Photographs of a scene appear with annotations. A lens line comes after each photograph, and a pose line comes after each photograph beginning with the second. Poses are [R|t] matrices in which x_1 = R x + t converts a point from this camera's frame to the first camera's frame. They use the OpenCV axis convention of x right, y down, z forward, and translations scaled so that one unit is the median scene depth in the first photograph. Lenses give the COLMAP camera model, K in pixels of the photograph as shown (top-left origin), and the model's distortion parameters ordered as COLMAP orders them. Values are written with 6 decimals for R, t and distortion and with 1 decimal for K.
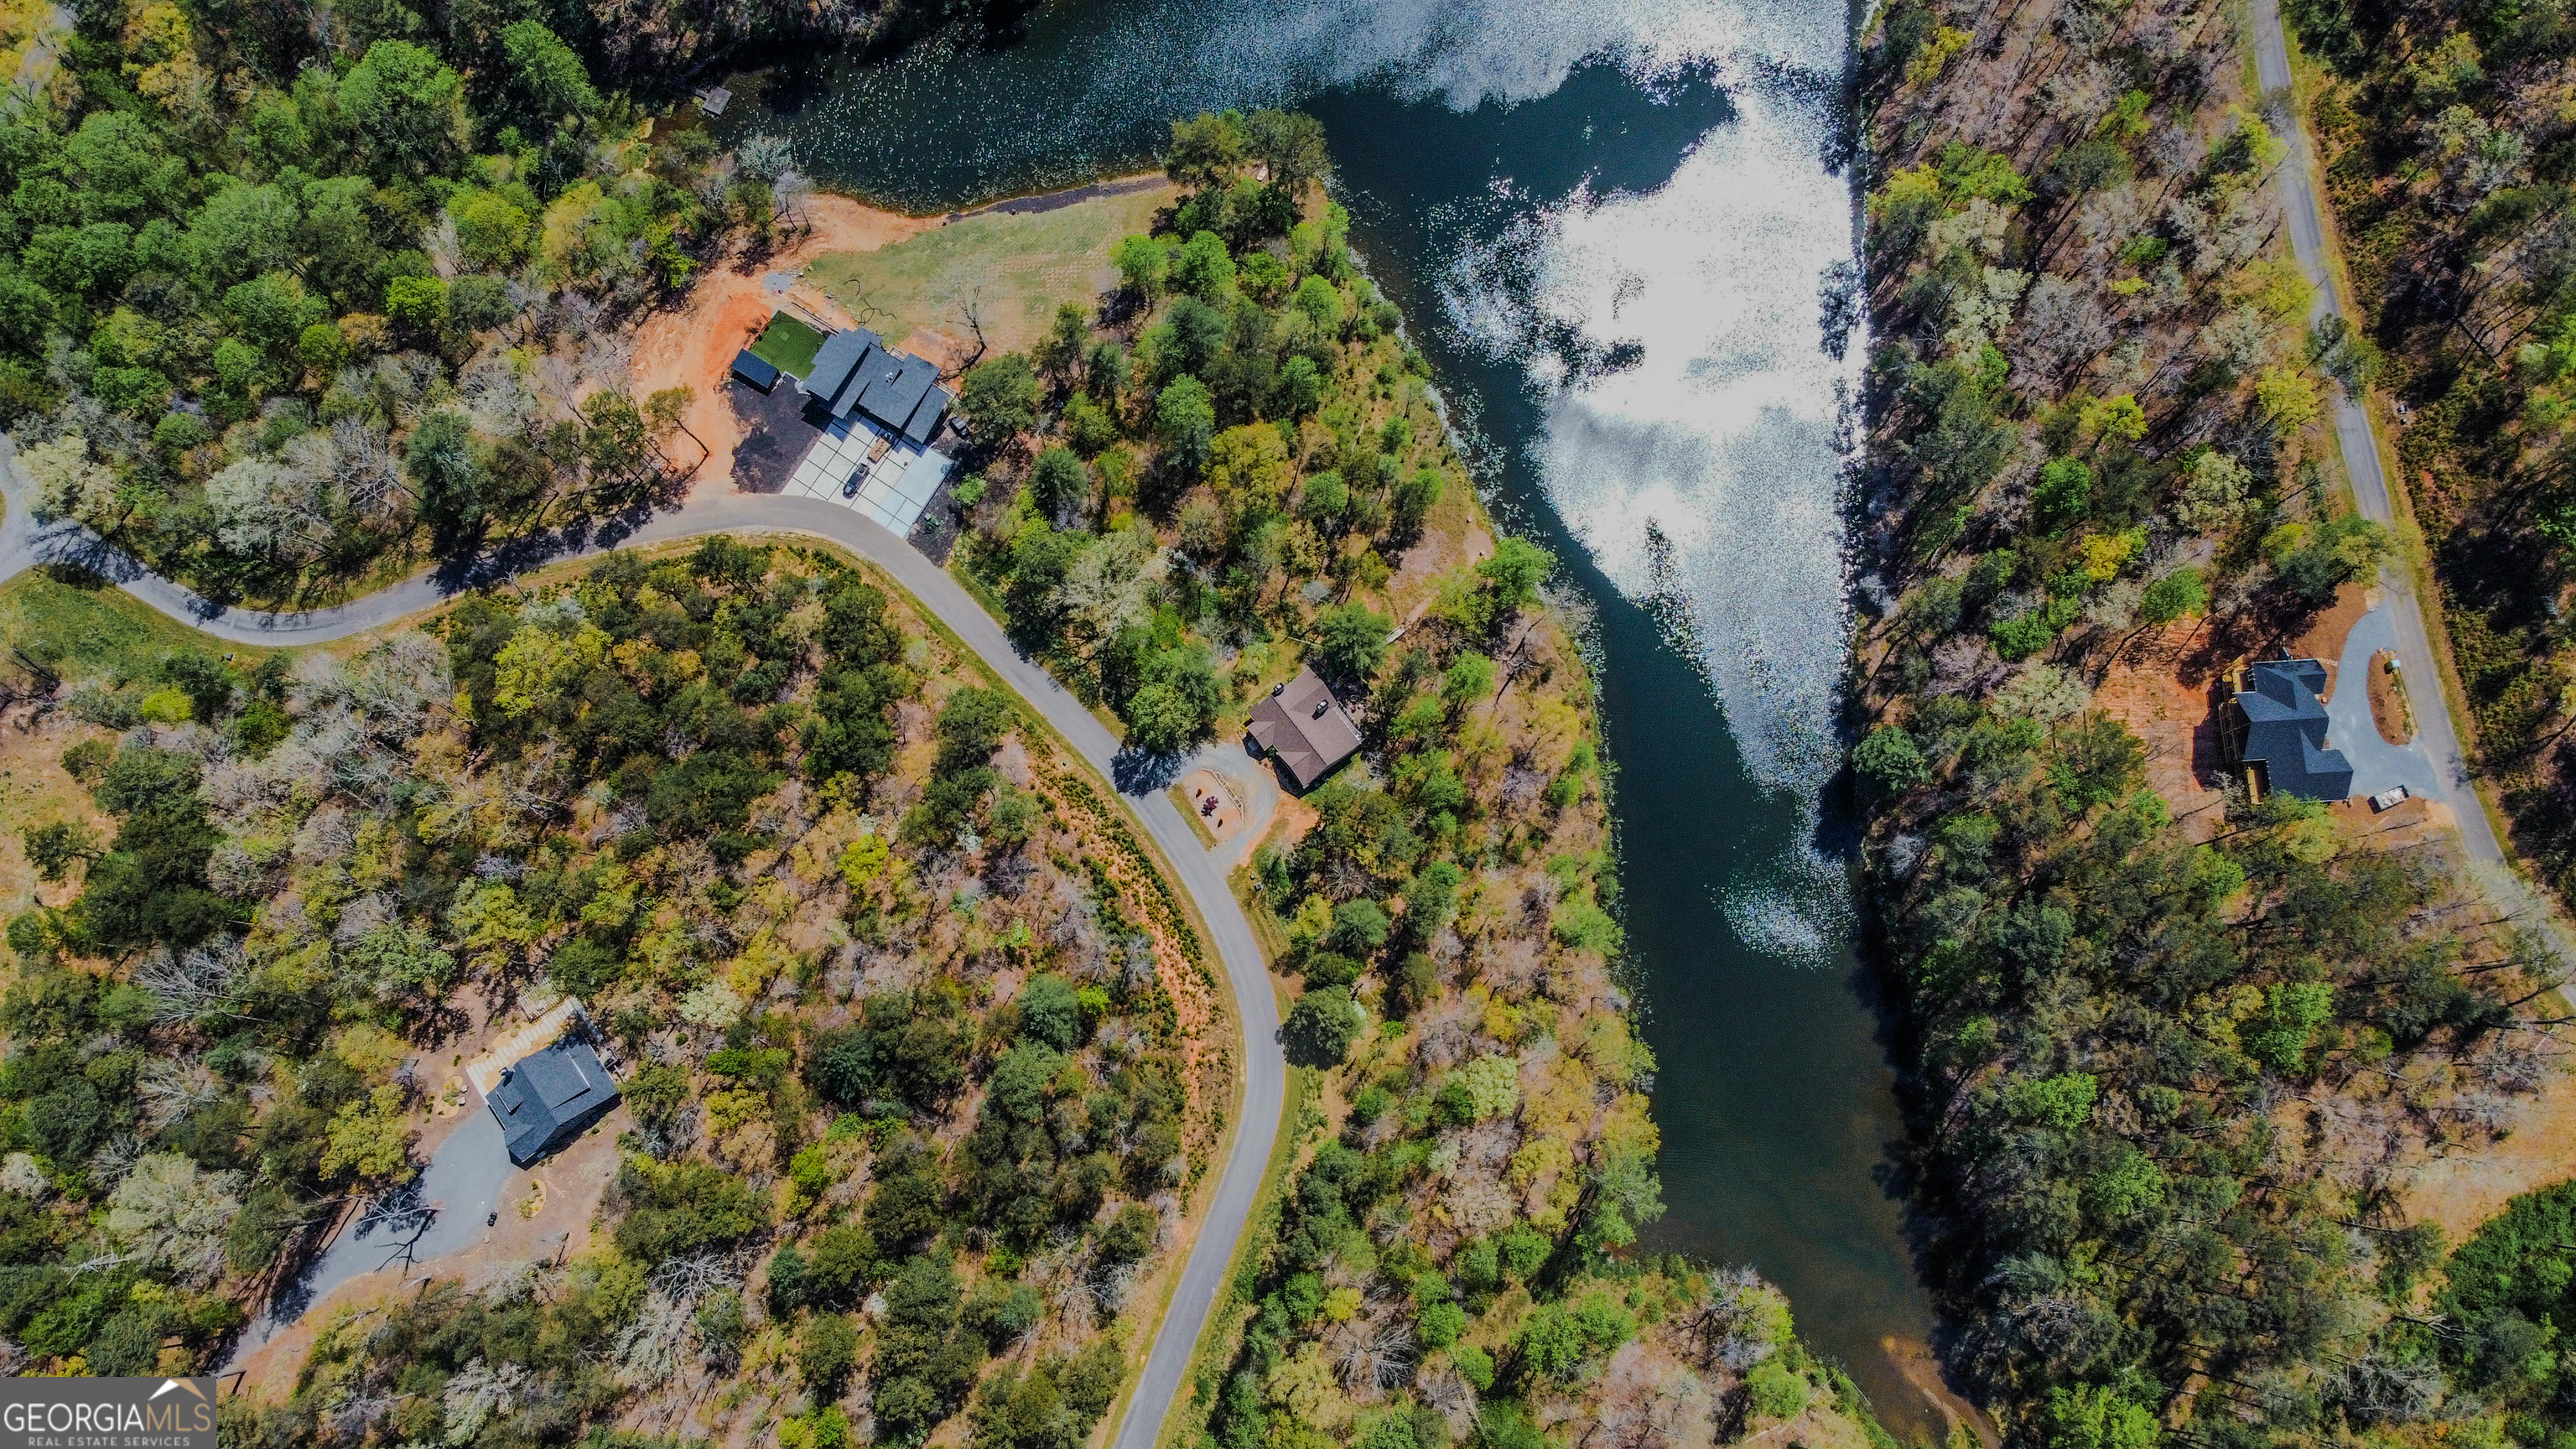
lens RADIAL K [[1960.3, 0, 1280.8], [0, 1960.3, 726.5], [0, 0, 1]] dist [0.005619, -0.007120]
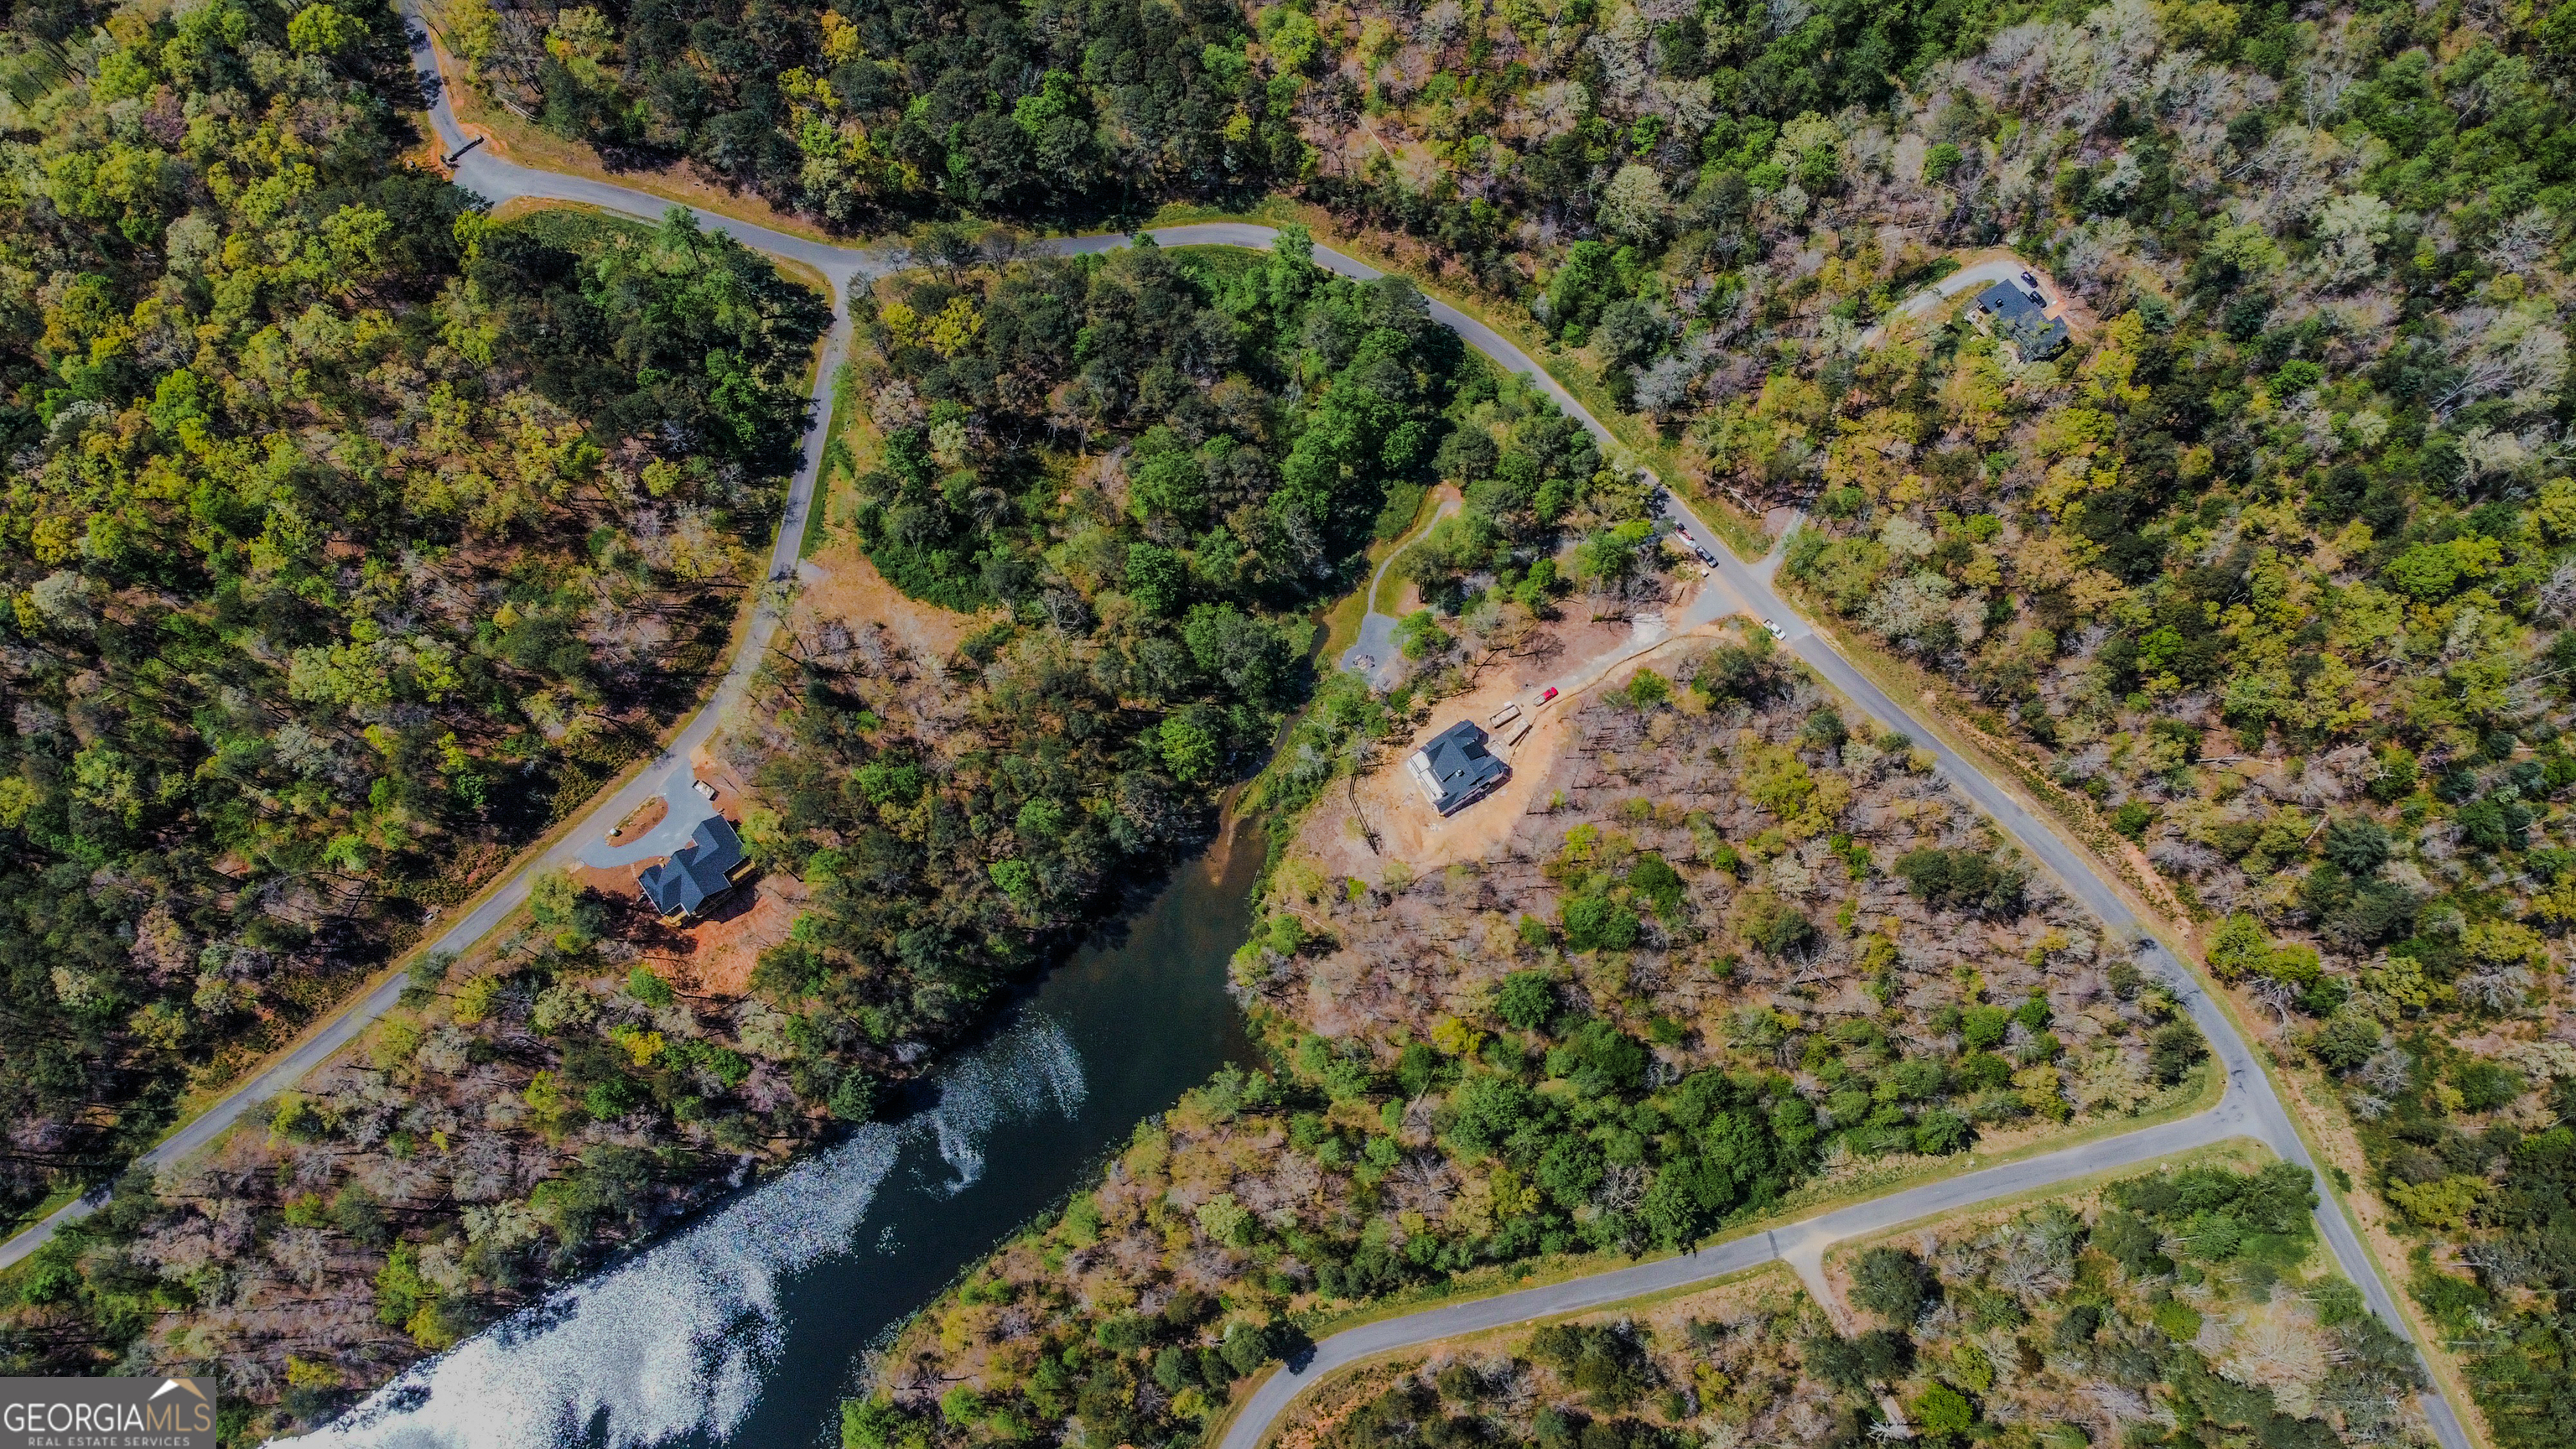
lens RADIAL K [[1962.6, 0, 1286.4], [0, 1962.6, 729.2], [0, 0, 1]] dist [0.010745, -0.018199]
pose [[-0.559268, -0.787059, 0.260302, -0.006536], [0.817713, -0.472153, 0.329267, -0.065237], [-0.136250, 0.397000, 0.907649, -0.358336]]
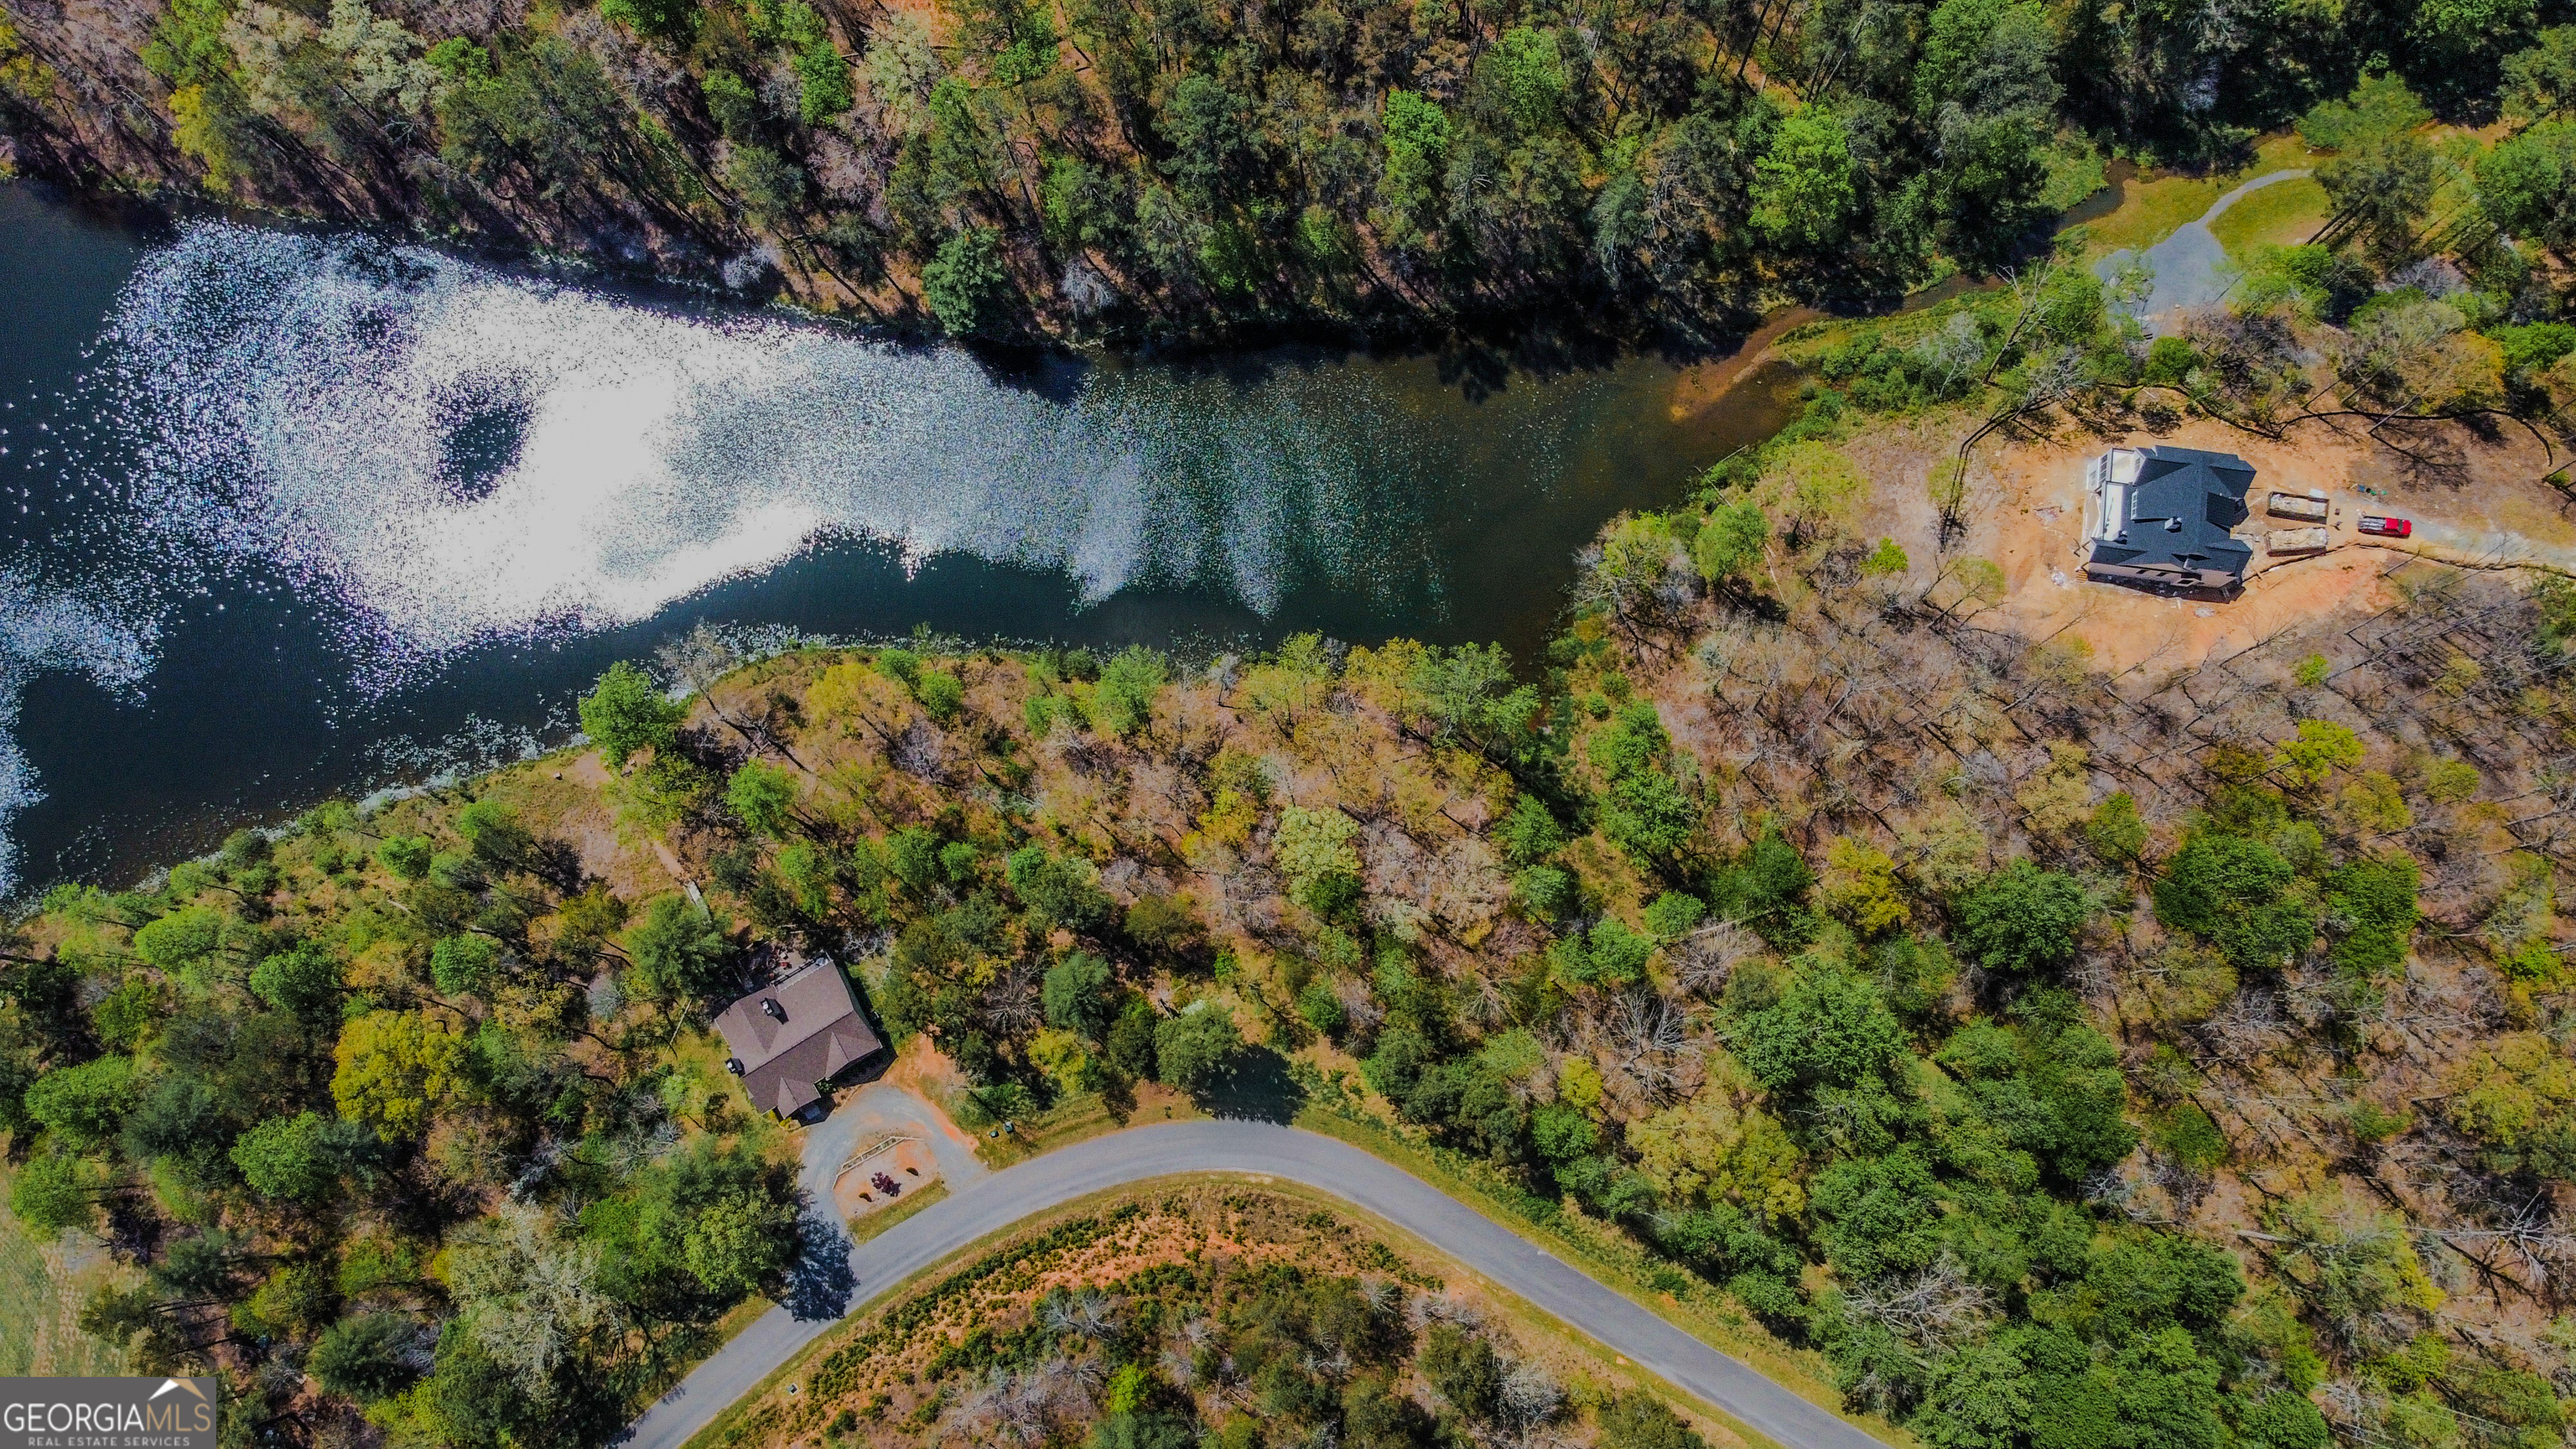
lens RADIAL K [[1960.3, 0, 1280.8], [0, 1960.3, 726.5], [0, 0, 1]] dist [0.005619, -0.007120]
pose [[0.118342, -0.973585, 0.195262, 0.003306], [0.976997, 0.149297, 0.152276, 0.047576], [-0.177406, 0.172750, 0.968857, 0.257815]]
